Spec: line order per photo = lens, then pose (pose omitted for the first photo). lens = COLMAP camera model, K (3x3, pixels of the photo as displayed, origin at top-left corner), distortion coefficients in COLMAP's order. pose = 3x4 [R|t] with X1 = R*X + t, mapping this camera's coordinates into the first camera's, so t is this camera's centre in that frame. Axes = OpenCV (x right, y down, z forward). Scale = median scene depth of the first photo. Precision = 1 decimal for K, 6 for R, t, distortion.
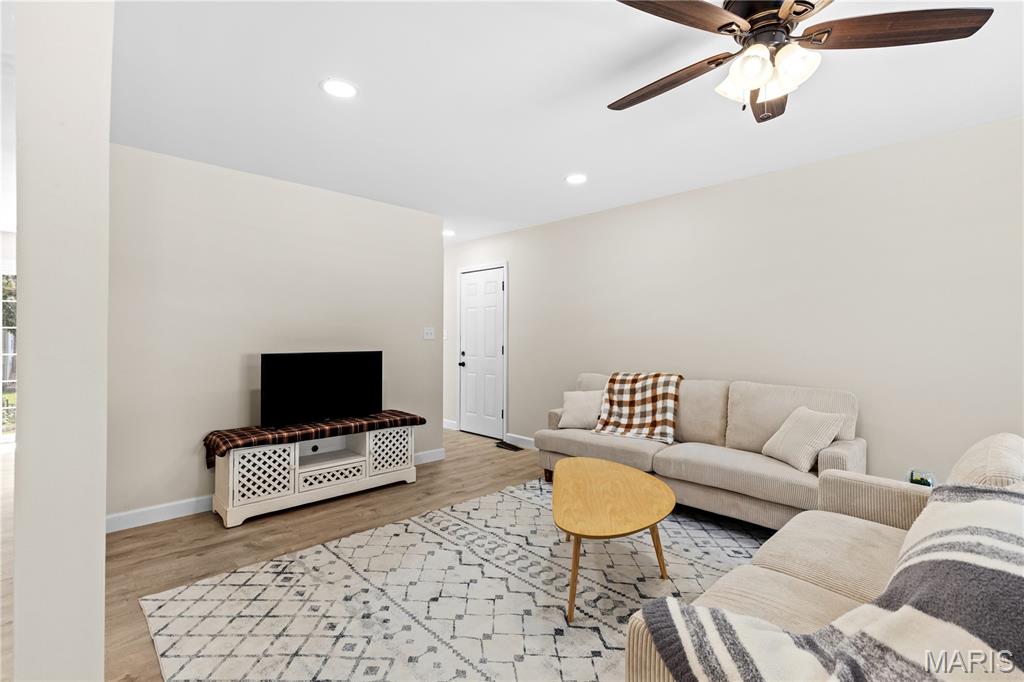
lens RADIAL K [[466.0, 0, 510.7], [0, 466.0, 335.5], [0, 0, 1]] dist [0.004711, -0.000127]
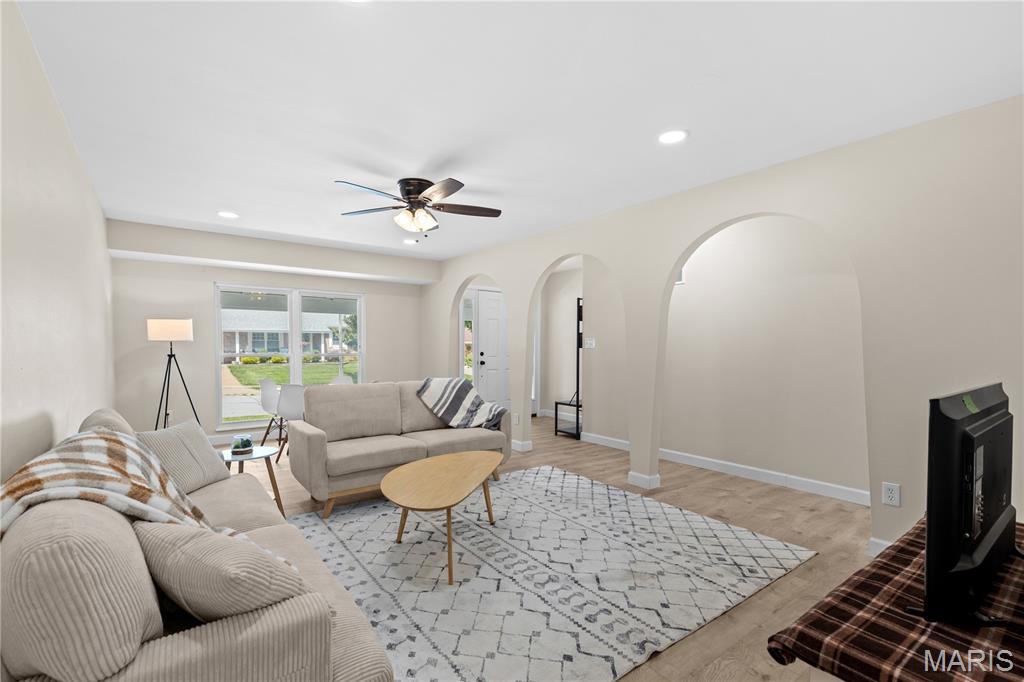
lens RADIAL K [[466.0, 0, 507.9], [0, 466.0, 348.0], [0, 0, 1]] dist [0.004711, -0.000127]
pose [[-0.992453, -0.008070, 0.122364, -0.069767], [-0.007372, 0.999954, 0.006160, 0.002813], [-0.122408, 0.005211, -0.992466, 1.564354]]
